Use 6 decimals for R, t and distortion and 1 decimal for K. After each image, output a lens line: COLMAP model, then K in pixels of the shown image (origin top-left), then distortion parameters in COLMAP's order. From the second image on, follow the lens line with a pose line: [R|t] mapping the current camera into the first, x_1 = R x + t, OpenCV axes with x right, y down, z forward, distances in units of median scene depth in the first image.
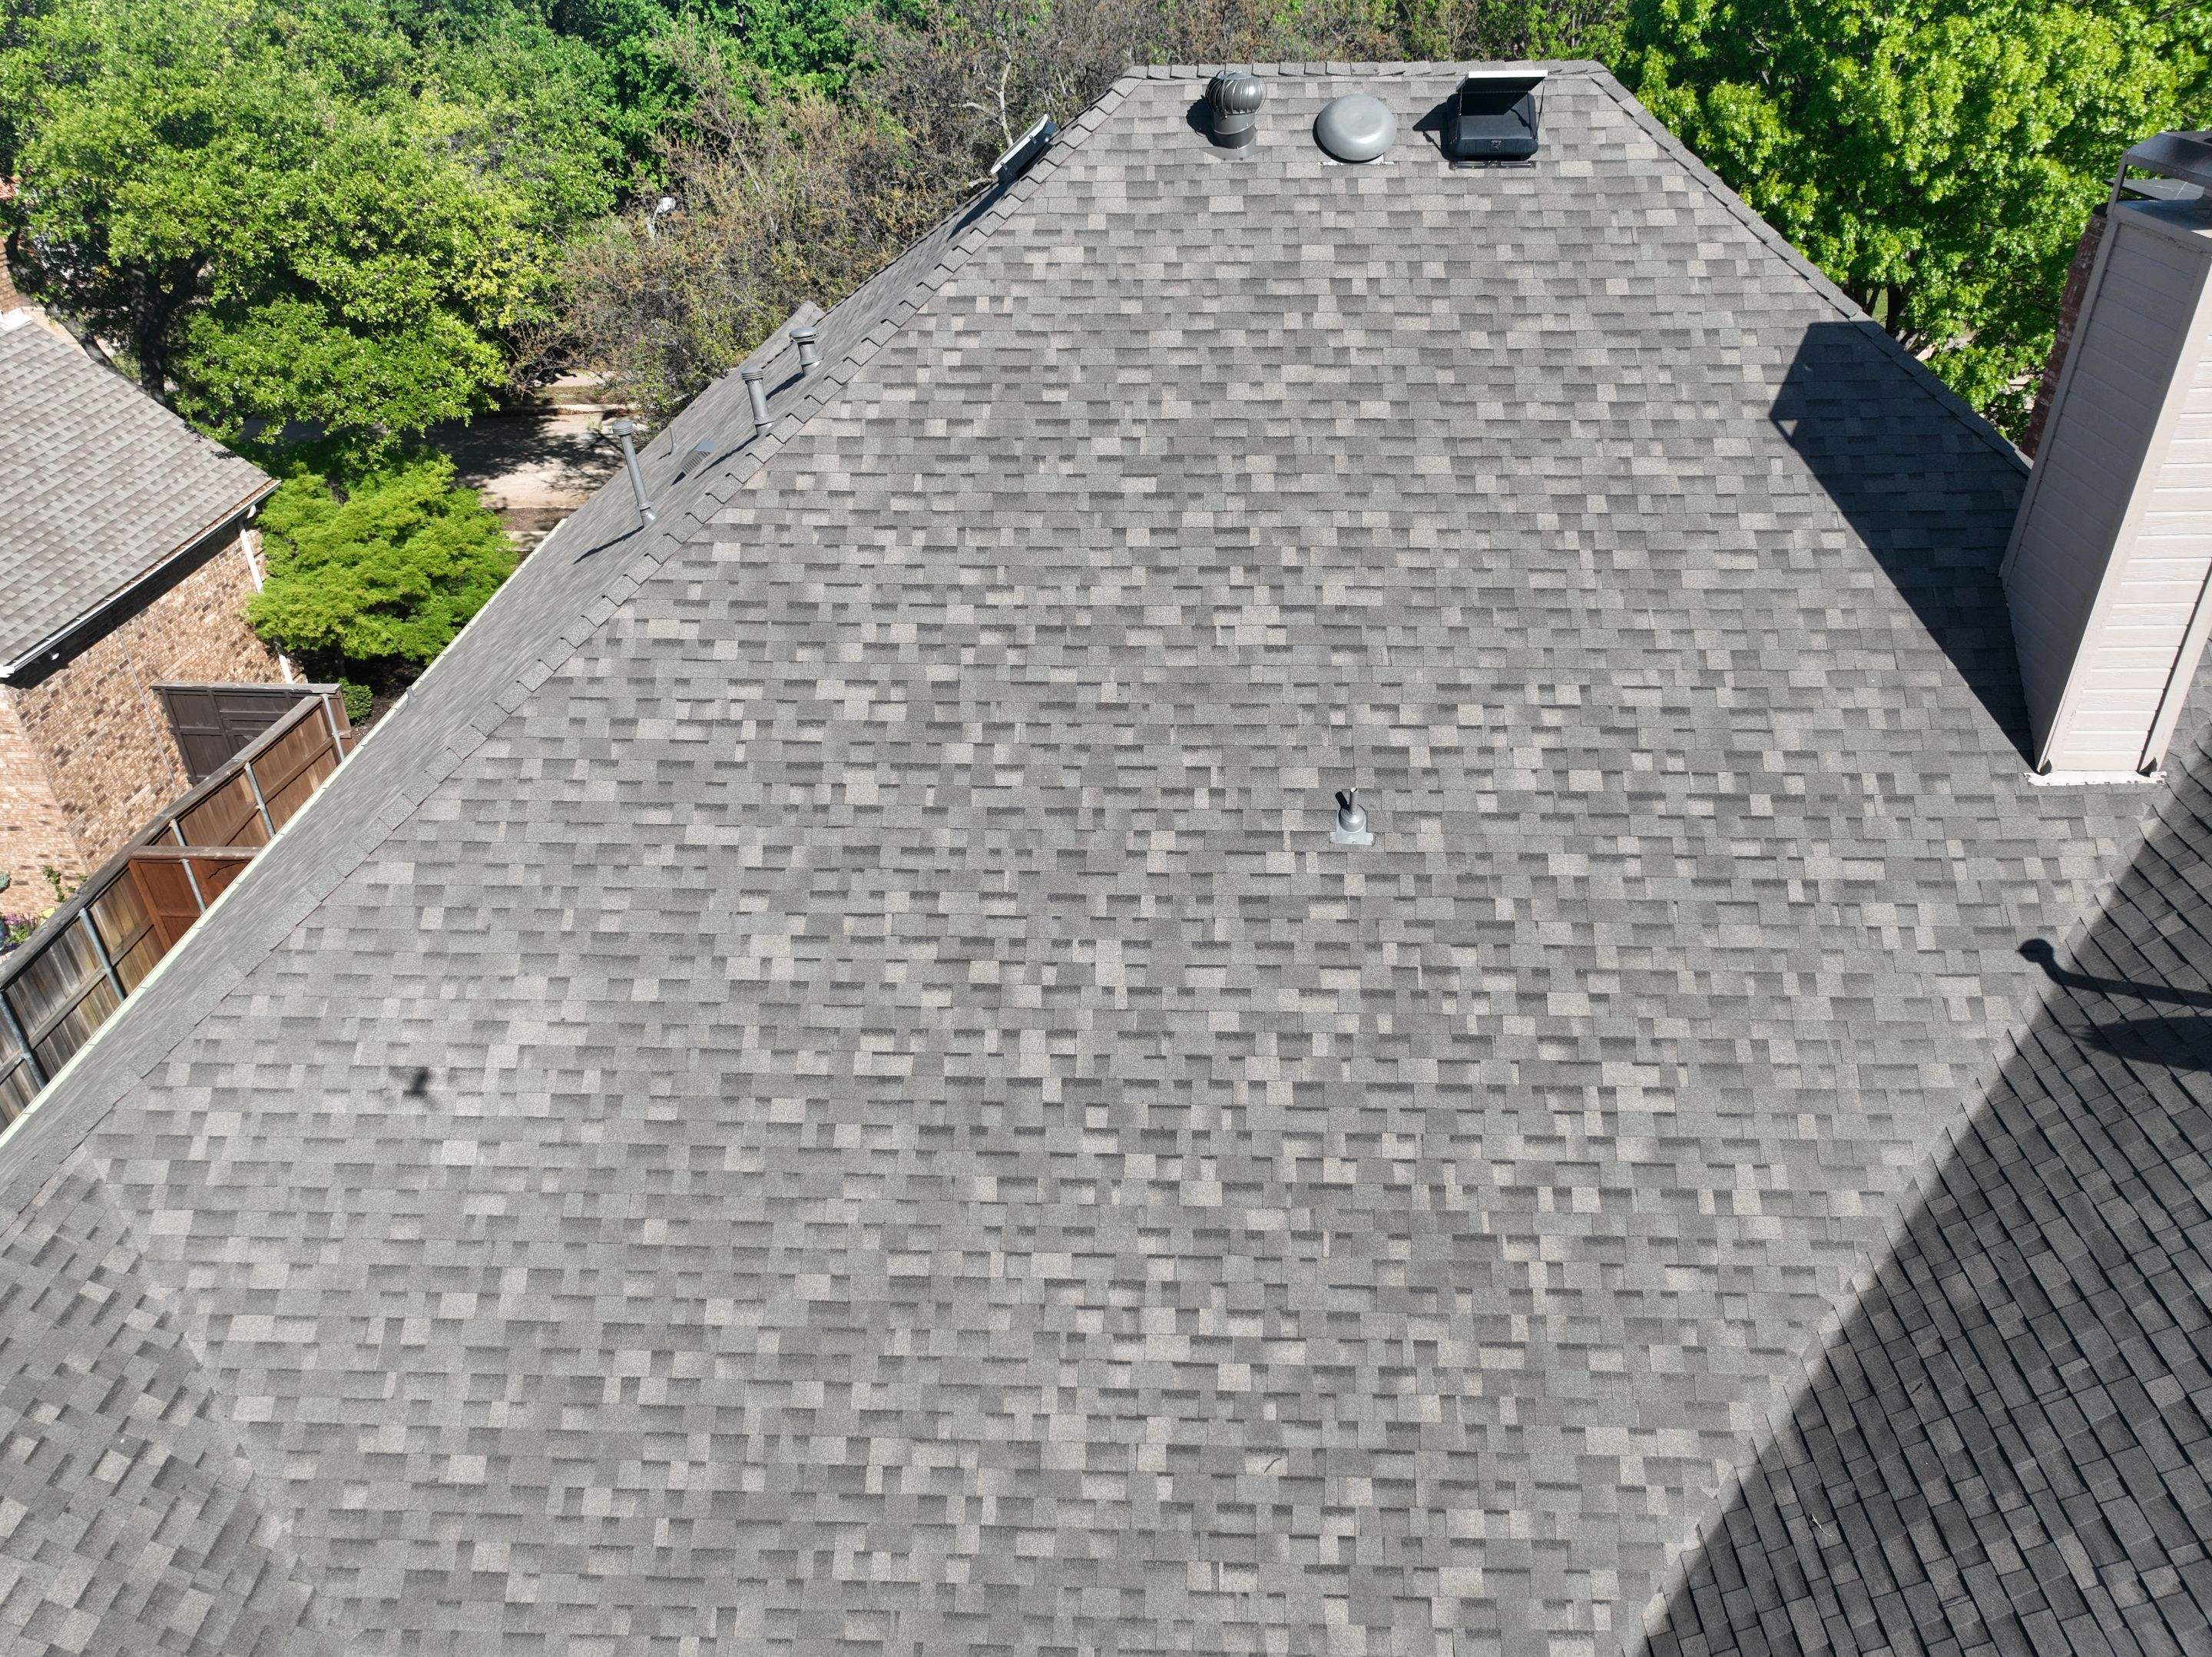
lens RADIAL K [[1549.2, 0, 1106.3], [0, 1549.2, 823.9], [0, 0, 1]] dist [0.006977, -0.001555]
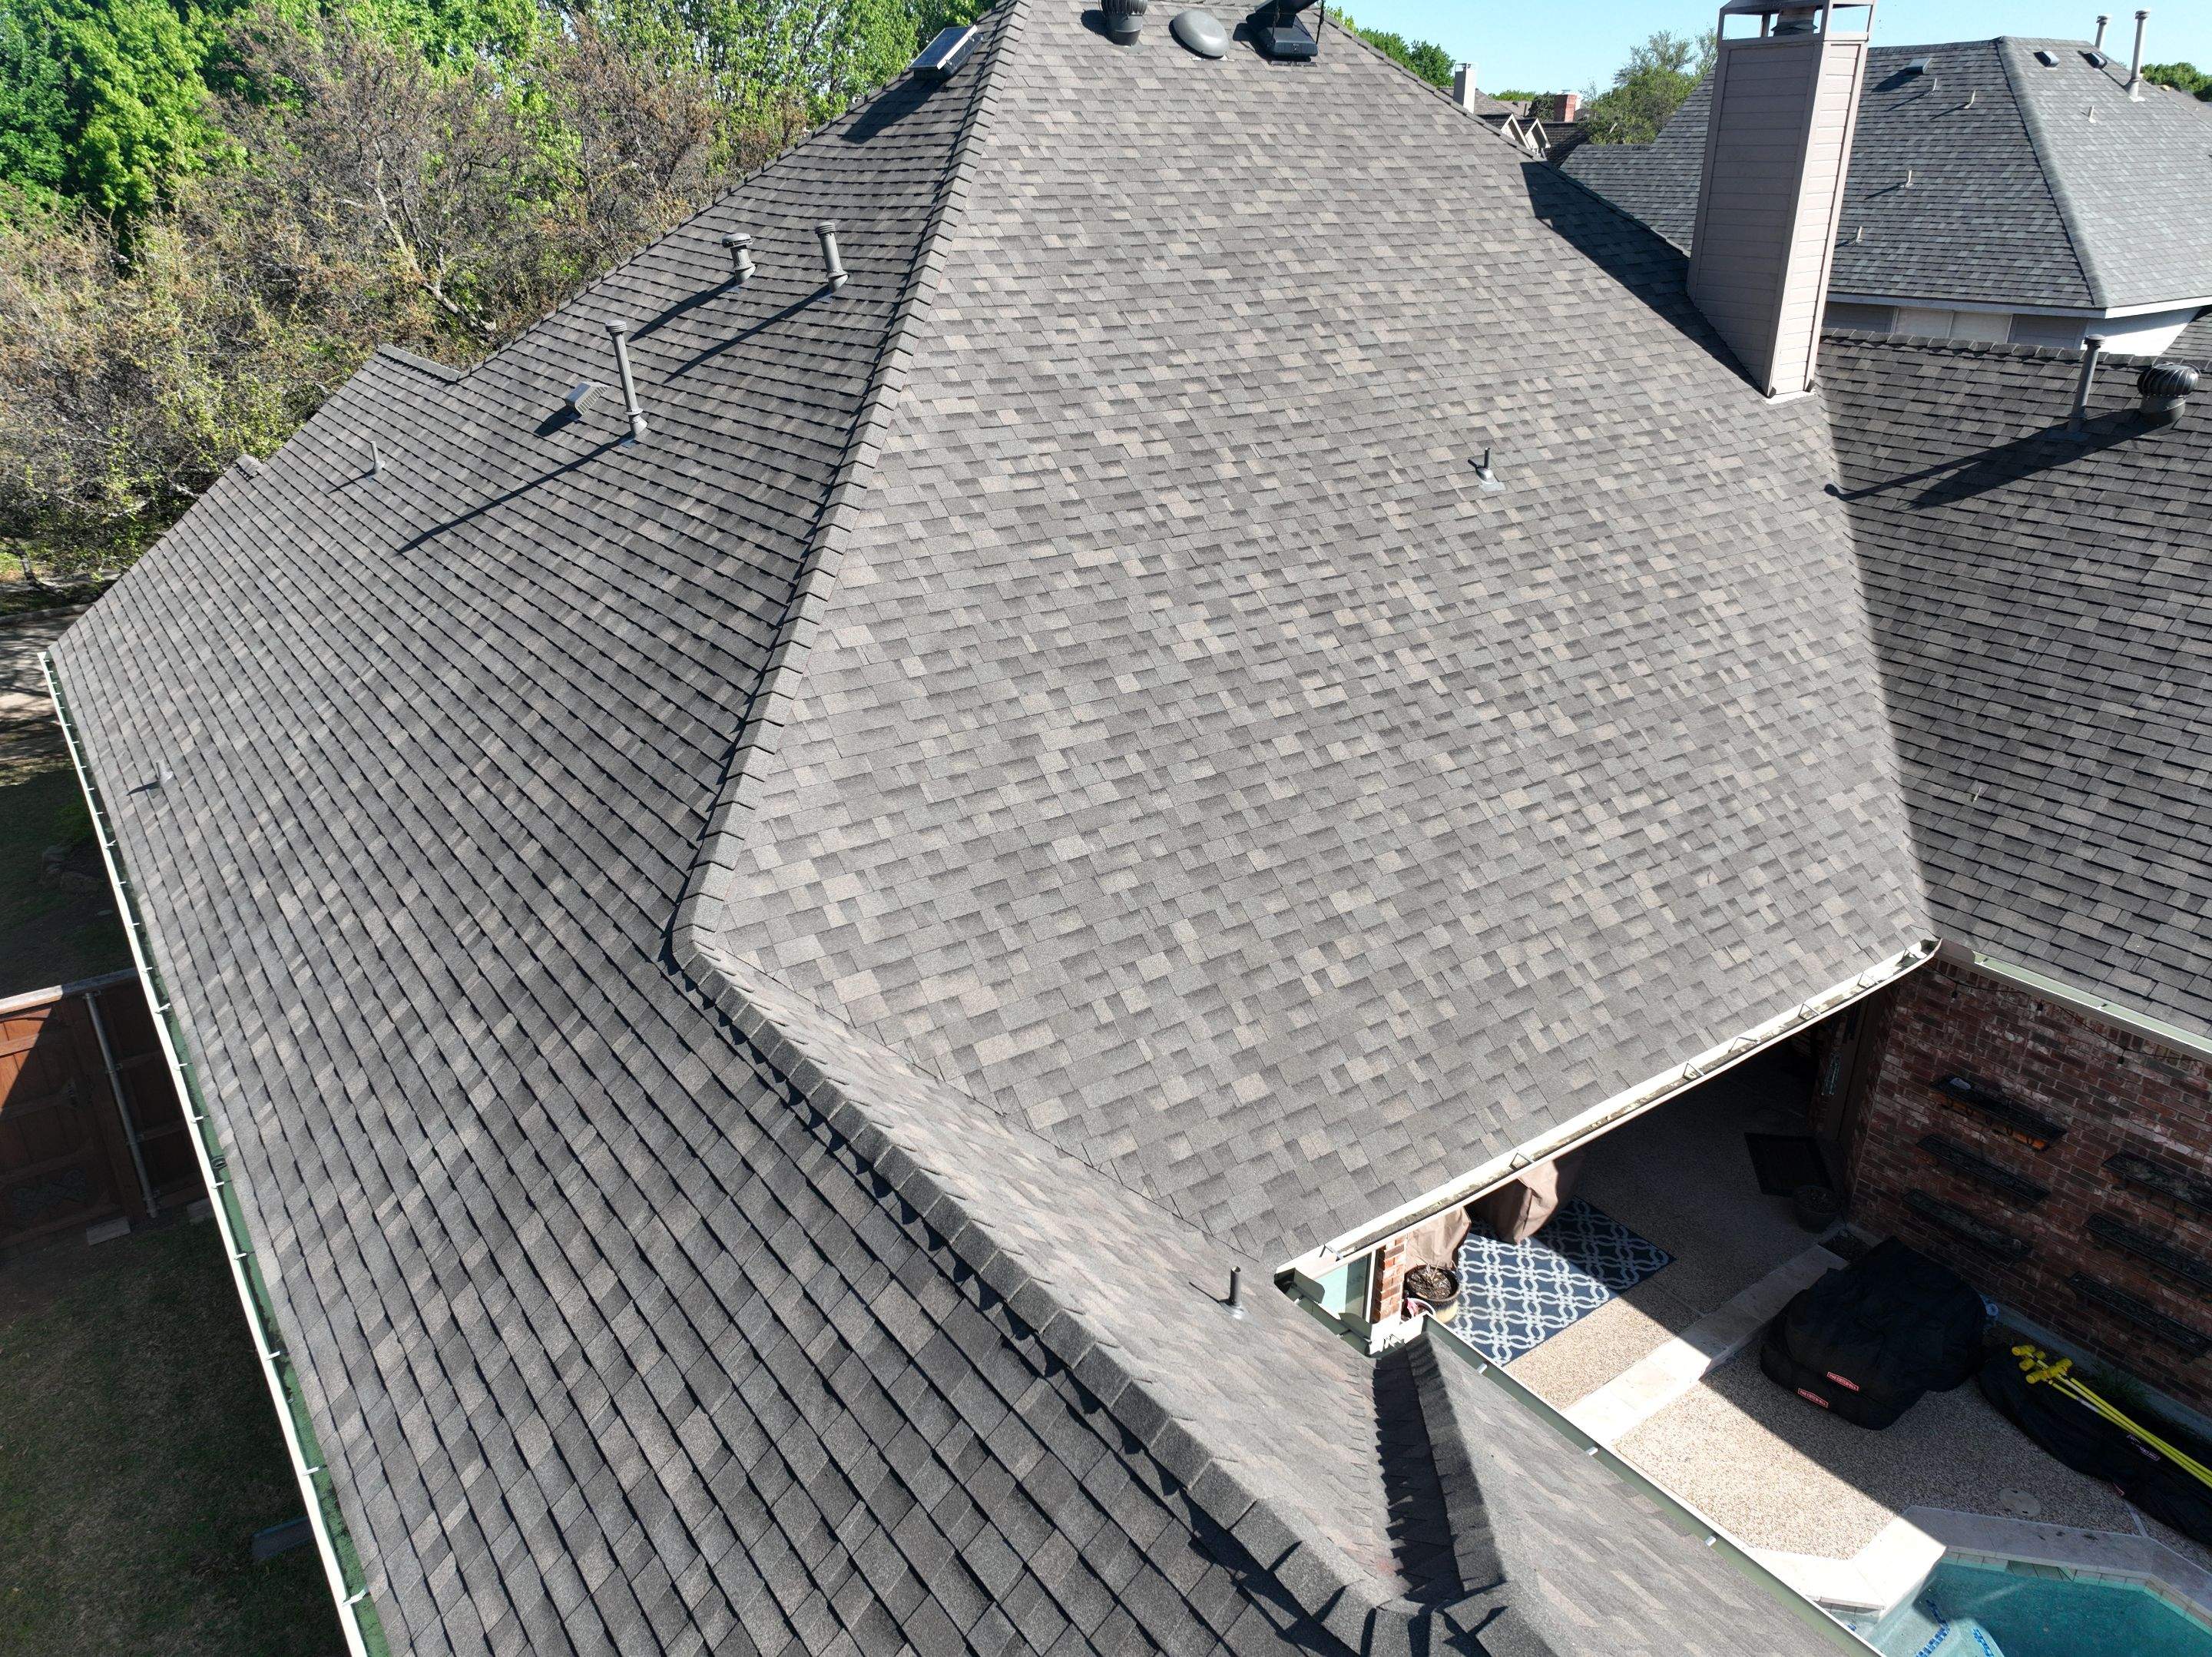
lens RADIAL K [[1549.2, 0, 1106.3], [0, 1549.2, 823.9], [0, 0, 1]] dist [0.006977, -0.001555]
pose [[0.793945, -0.235975, 0.560327, -0.892868], [0.315997, 0.947509, -0.048714, 0.236870], [-0.519419, 0.215738, 0.826838, 0.145454]]
